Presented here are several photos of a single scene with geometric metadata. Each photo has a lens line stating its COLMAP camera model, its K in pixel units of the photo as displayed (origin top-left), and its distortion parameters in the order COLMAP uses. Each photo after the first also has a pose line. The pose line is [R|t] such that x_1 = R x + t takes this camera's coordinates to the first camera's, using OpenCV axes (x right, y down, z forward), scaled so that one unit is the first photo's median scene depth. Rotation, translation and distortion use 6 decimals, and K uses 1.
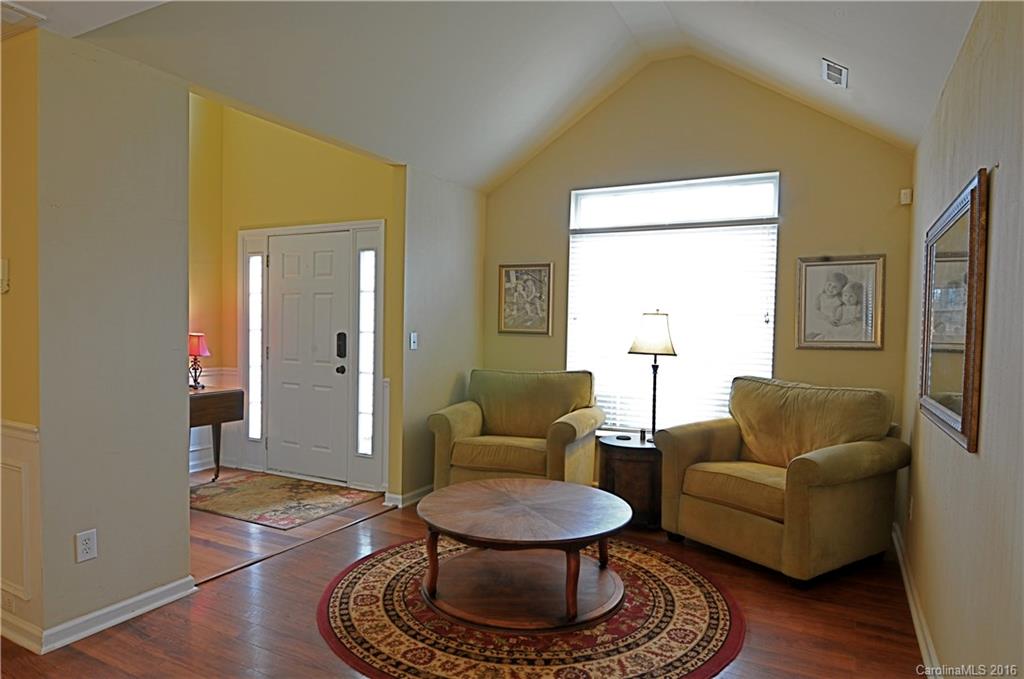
lens RADIAL K [[623.8, 0, 513.6], [0, 623.8, 352.4], [0, 0, 1]] dist [-0.006024, -0.002124]
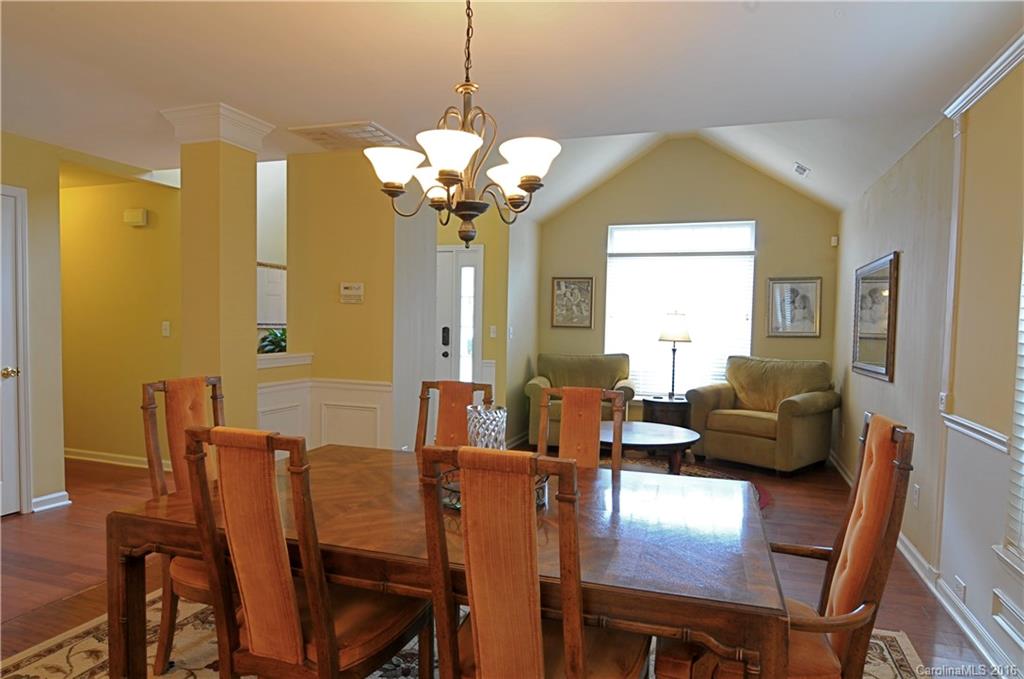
lens RADIAL K [[616.8, 0, 516.2], [0, 616.8, 351.2], [0, 0, 1]] dist [-0.000090, -0.000630]
pose [[0.987914, -0.007782, 0.154808, -0.383357], [0.006327, 0.999931, 0.009883, 0.009752], [-0.154874, -0.008784, 0.987895, -0.398285]]
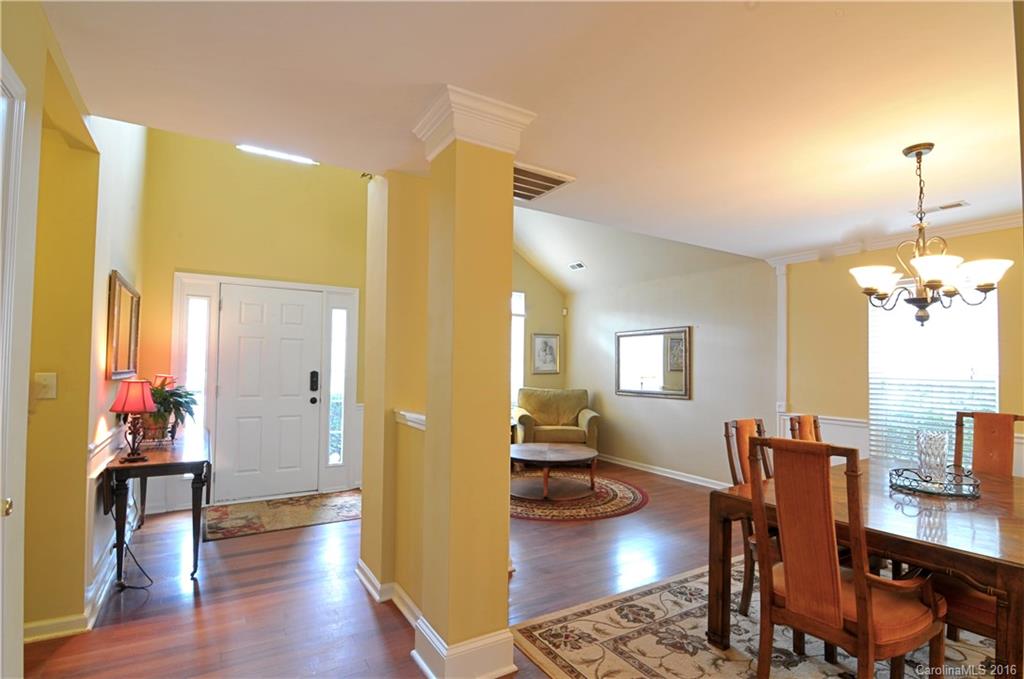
lens RADIAL K [[493.5, 0, 509.3], [0, 493.5, 351.4], [0, 0, 1]] dist [0.001250, -0.016647]
pose [[0.508610, 0.014217, 0.860880, -1.076571], [0.031374, 0.998894, -0.035032, -0.027490], [-0.860425, 0.044827, 0.507601, 0.175811]]
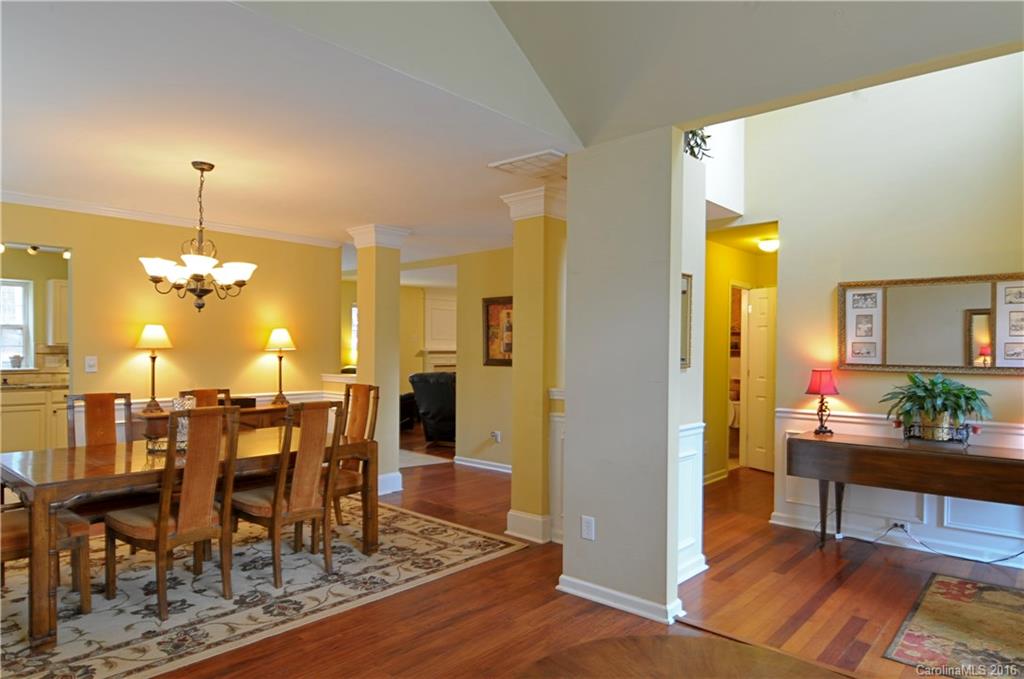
lens RADIAL K [[623.8, 0, 513.6], [0, 623.8, 352.4], [0, 0, 1]] dist [-0.006024, -0.002124]
pose [[-0.242854, -0.015638, -0.969937, 0.371267], [-0.053203, 0.998580, -0.002779, -0.026178], [0.968603, 0.050929, -0.243341, 0.686940]]
